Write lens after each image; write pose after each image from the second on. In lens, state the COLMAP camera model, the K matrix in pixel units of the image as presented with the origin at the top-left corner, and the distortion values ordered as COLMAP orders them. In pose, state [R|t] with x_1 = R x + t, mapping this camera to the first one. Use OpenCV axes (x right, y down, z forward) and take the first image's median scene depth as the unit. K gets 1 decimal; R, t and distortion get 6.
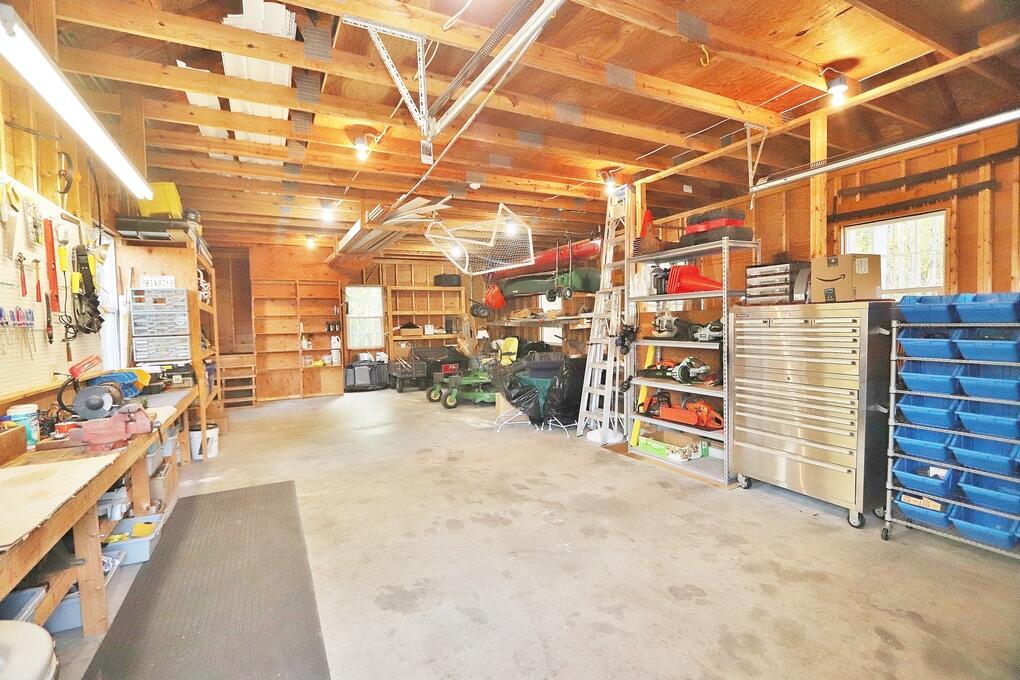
lens RADIAL K [[466.2, 0, 505.8], [0, 466.2, 342.9], [0, 0, 1]] dist [-0.014685, 0.002021]
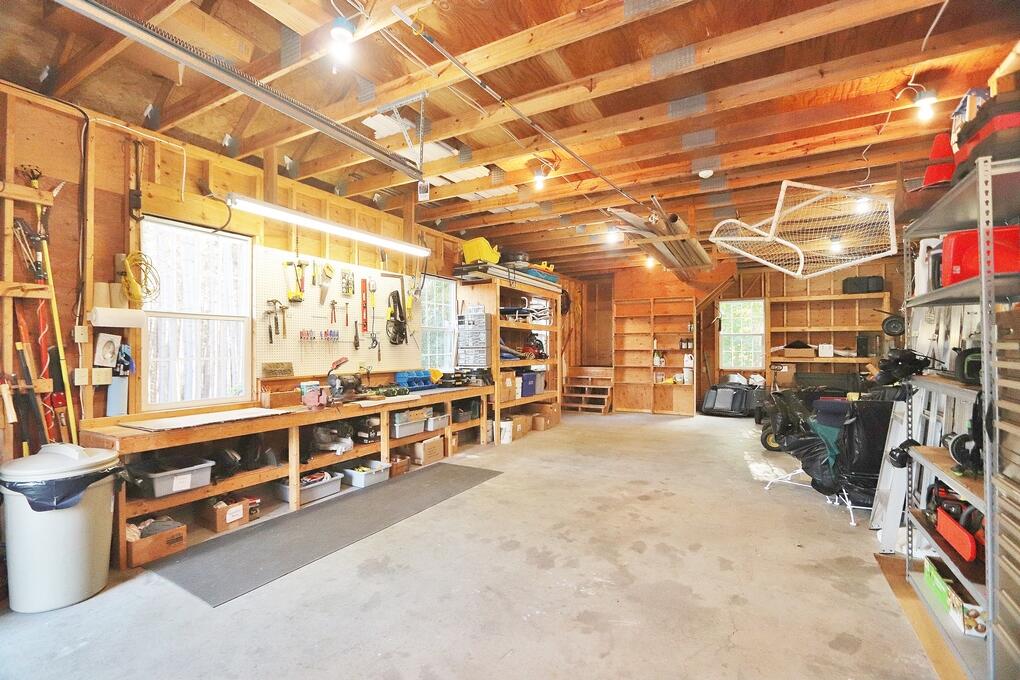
lens RADIAL K [[466.2, 0, 490.5], [0, 466.2, 344.9], [0, 0, 1]] dist [-0.014685, 0.002021]
pose [[0.536365, 0.018961, -0.843773, 0.465155], [-0.046523, 0.998892, -0.007126, -0.016412], [0.842703, 0.043077, 0.536653, 0.284754]]
